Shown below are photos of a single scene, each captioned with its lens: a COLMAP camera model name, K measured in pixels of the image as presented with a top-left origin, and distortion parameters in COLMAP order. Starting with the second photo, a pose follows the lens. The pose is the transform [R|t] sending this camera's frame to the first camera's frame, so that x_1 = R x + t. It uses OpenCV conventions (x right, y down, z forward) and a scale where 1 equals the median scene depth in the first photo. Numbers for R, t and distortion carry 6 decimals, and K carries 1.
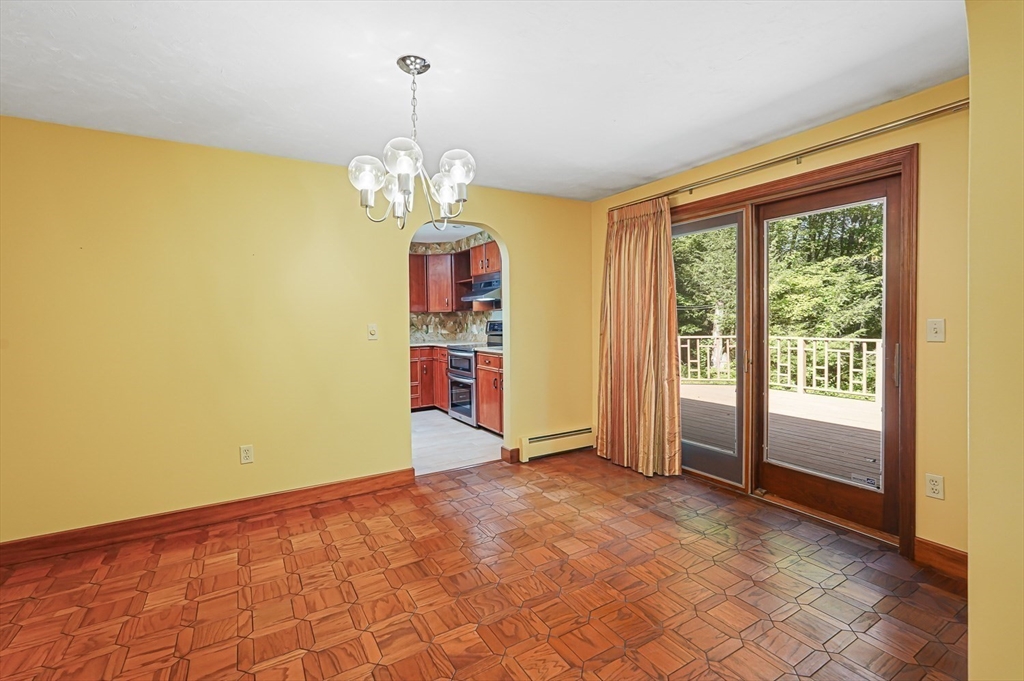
lens RADIAL K [[461.7, 0, 518.6], [0, 461.7, 324.9], [0, 0, 1]] dist [-0.004580, 0.000218]
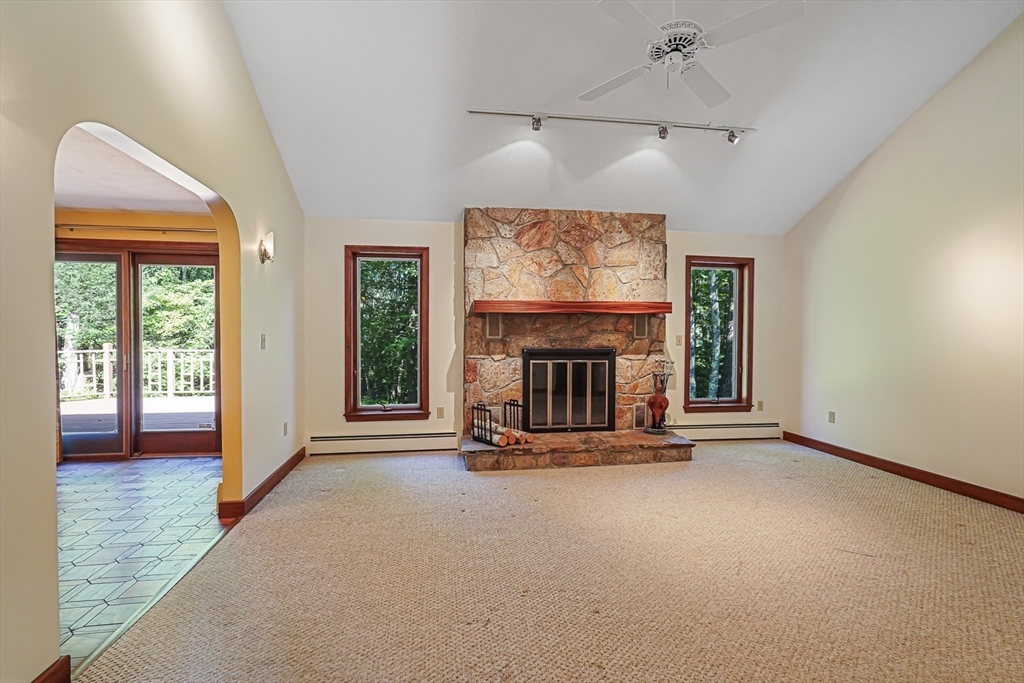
lens RADIAL K [[463.3, 0, 512.0], [0, 463.3, 341.5], [0, 0, 1]] dist [-0.005067, -0.000267]
pose [[0.379915, -0.003335, 0.925016, -0.060991], [0.003527, 0.999991, 0.002157, 0.002437], [-0.925015, 0.002442, 0.379923, -0.105850]]
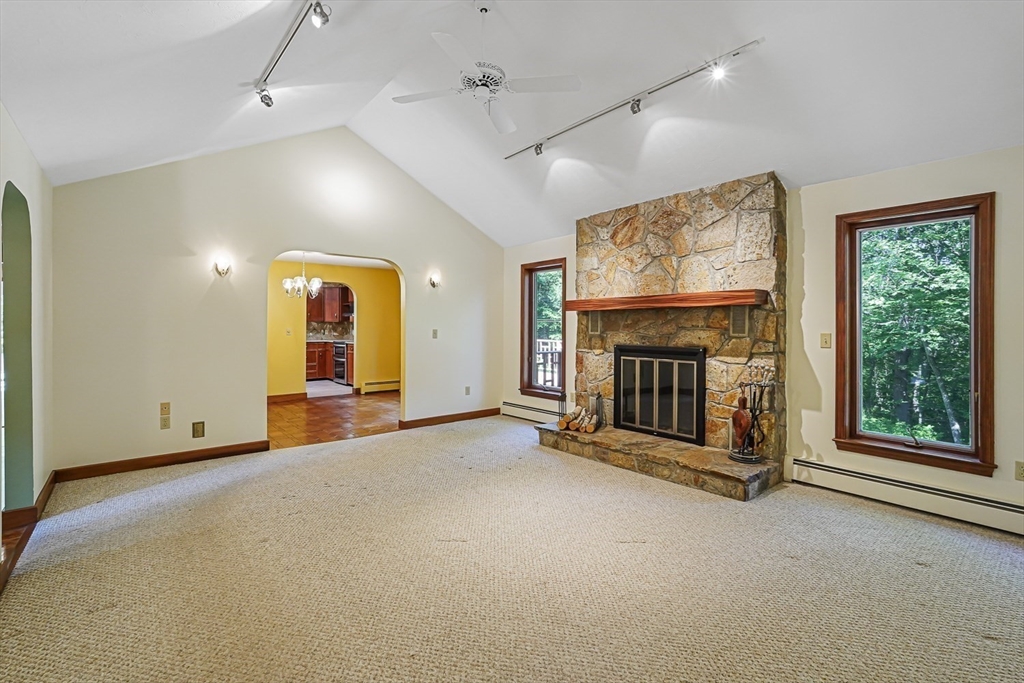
lens RADIAL K [[461.7, 0, 518.6], [0, 461.7, 325.9], [0, 0, 1]] dist [-0.004580, 0.000218]
pose [[0.987388, 0.018180, 0.157272, 0.083078], [-0.015635, 0.999726, -0.017401, 0.001802], [-0.157545, 0.014723, 0.987402, -0.265585]]
